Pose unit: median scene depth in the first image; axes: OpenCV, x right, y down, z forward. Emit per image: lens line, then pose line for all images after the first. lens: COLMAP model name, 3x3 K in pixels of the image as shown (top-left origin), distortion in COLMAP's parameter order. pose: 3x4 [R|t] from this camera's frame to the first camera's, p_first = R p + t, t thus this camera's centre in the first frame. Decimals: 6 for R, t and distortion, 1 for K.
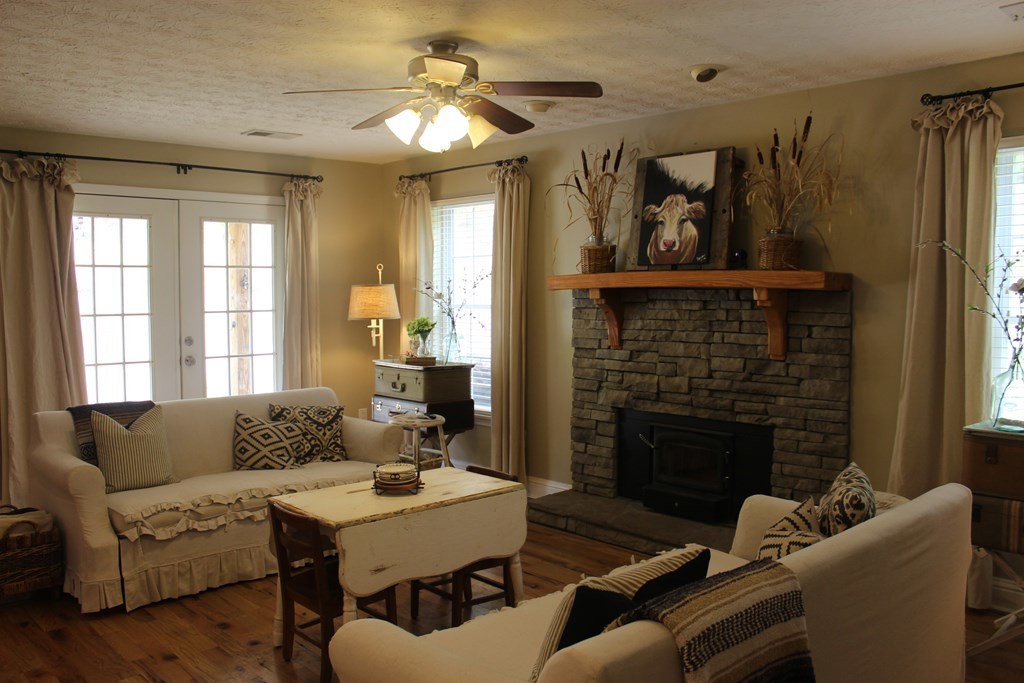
lens RADIAL K [[873.4, 0, 512.0], [0, 873.4, 341.5], [0, 0, 1]] dist [-0.139766, 0.002054]
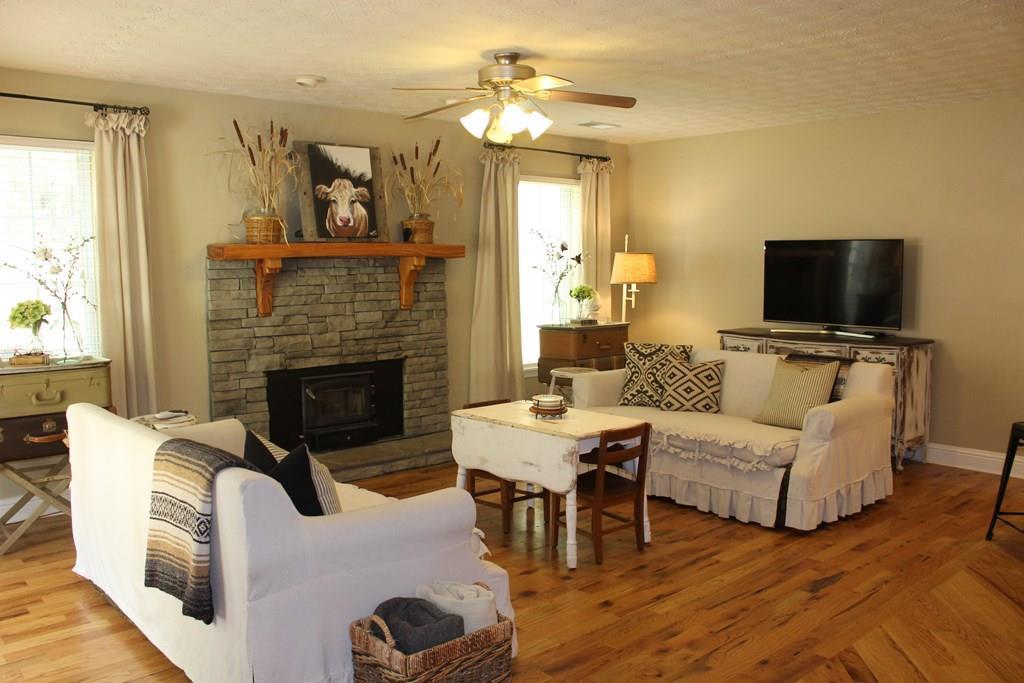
lens RADIAL K [[873.4, 0, 512.0], [0, 873.4, 341.5], [0, 0, 1]] dist [-0.139766, 0.002054]
pose [[0.006704, -0.089574, 0.995958, -1.013893], [0.066817, 0.993794, 0.088930, -0.037175], [-0.997743, 0.065950, 0.012647, 0.763361]]
